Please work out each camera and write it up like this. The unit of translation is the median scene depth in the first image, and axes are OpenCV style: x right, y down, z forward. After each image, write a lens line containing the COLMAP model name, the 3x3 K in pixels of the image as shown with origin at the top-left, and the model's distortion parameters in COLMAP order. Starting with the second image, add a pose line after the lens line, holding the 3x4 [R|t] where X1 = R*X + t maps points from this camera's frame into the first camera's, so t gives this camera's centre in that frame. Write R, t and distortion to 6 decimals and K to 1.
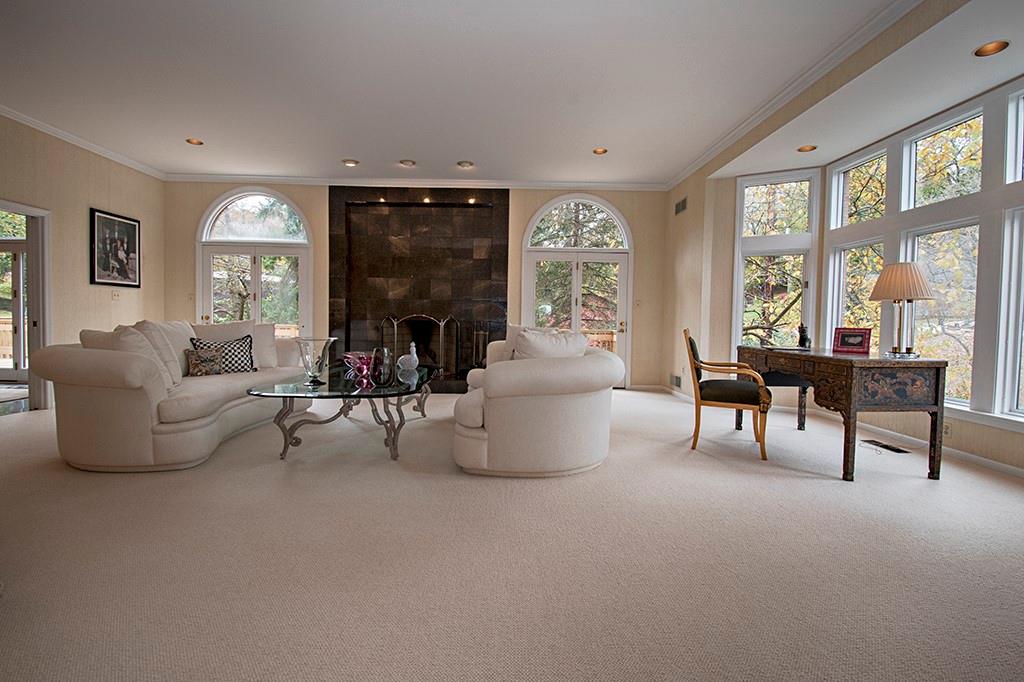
lens RADIAL K [[435.8, 0, 512.0], [0, 435.8, 341.0], [0, 0, 1]] dist [-0.036840, -0.000264]
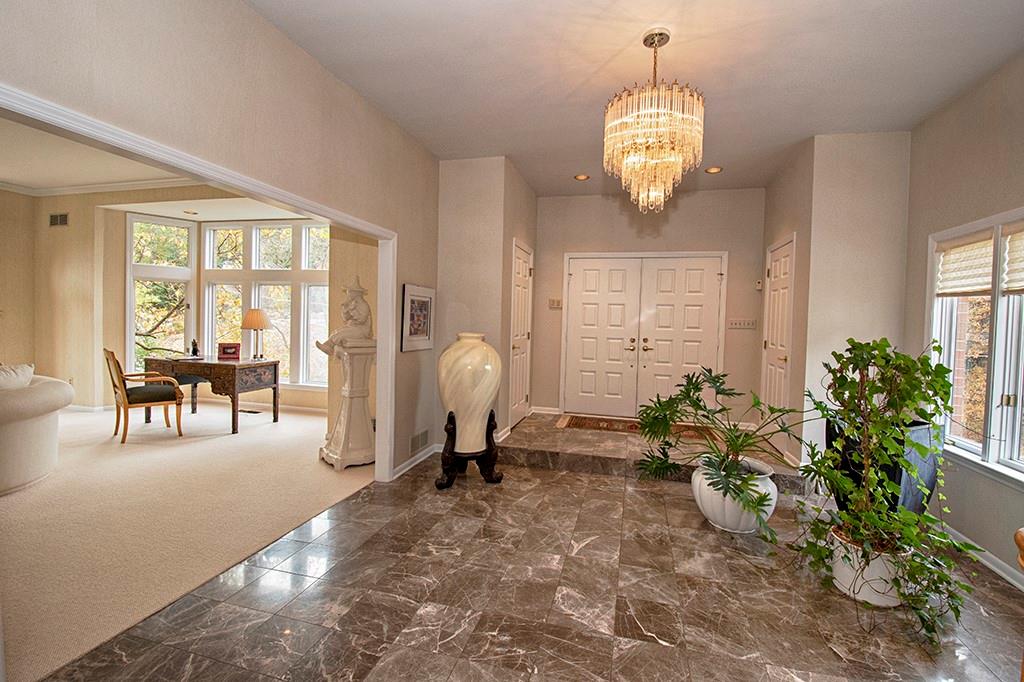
lens RADIAL K [[445.9, 0, 512.9], [0, 445.9, 333.6], [0, 0, 1]] dist [0.000834, 0.000052]
pose [[0.265944, -0.036838, 0.963284, -0.588069], [0.018989, 0.999276, 0.032972, -0.109083], [-0.963801, 0.009524, 0.266451, -0.533481]]
